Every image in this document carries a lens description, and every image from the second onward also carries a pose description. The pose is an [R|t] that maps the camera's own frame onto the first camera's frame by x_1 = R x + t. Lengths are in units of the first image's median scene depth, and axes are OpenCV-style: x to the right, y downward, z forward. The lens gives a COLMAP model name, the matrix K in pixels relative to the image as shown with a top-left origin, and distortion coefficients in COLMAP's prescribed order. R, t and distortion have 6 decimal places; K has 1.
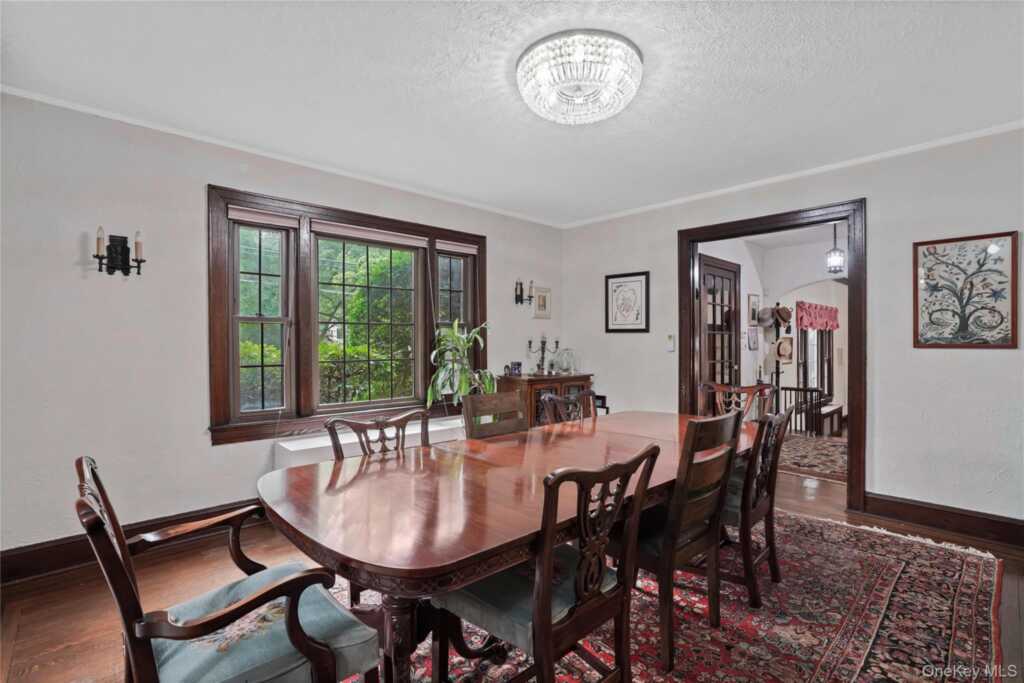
lens RADIAL K [[471.8, 0, 512.7], [0, 471.8, 346.2], [0, 0, 1]] dist [0.000836, 0.000535]
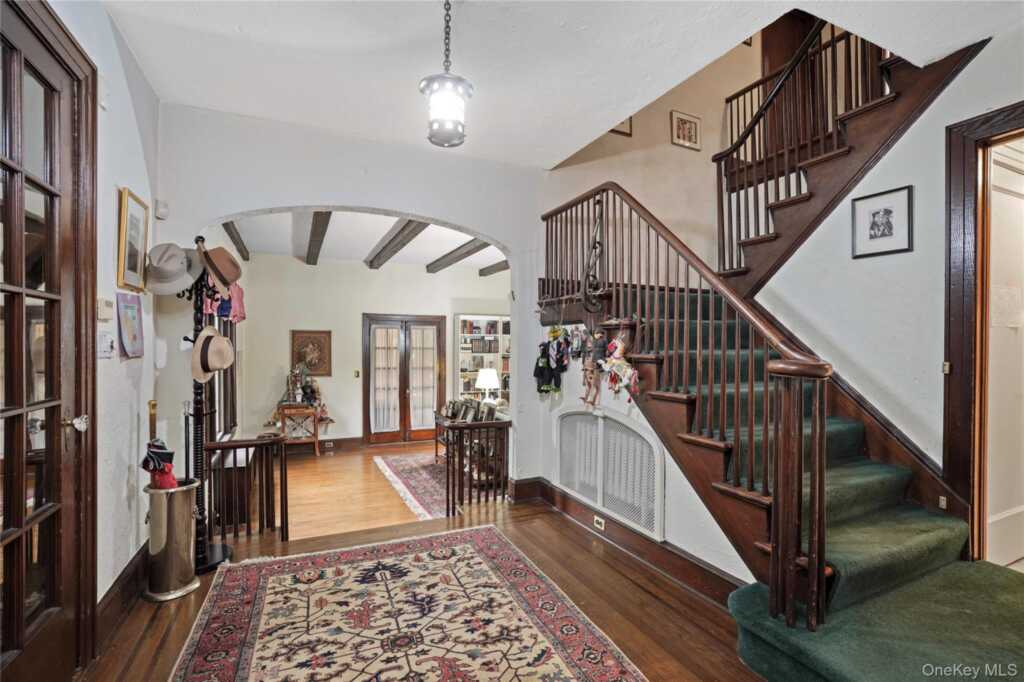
lens RADIAL K [[471.8, 0, 515.7], [0, 471.8, 341.5], [0, 0, 1]] dist [0.000836, 0.000535]
pose [[0.315430, 0.006368, 0.948928, 0.502126], [-0.006299, 0.999970, -0.004617, -0.007347], [-0.948928, -0.004521, 0.315460, 1.158655]]
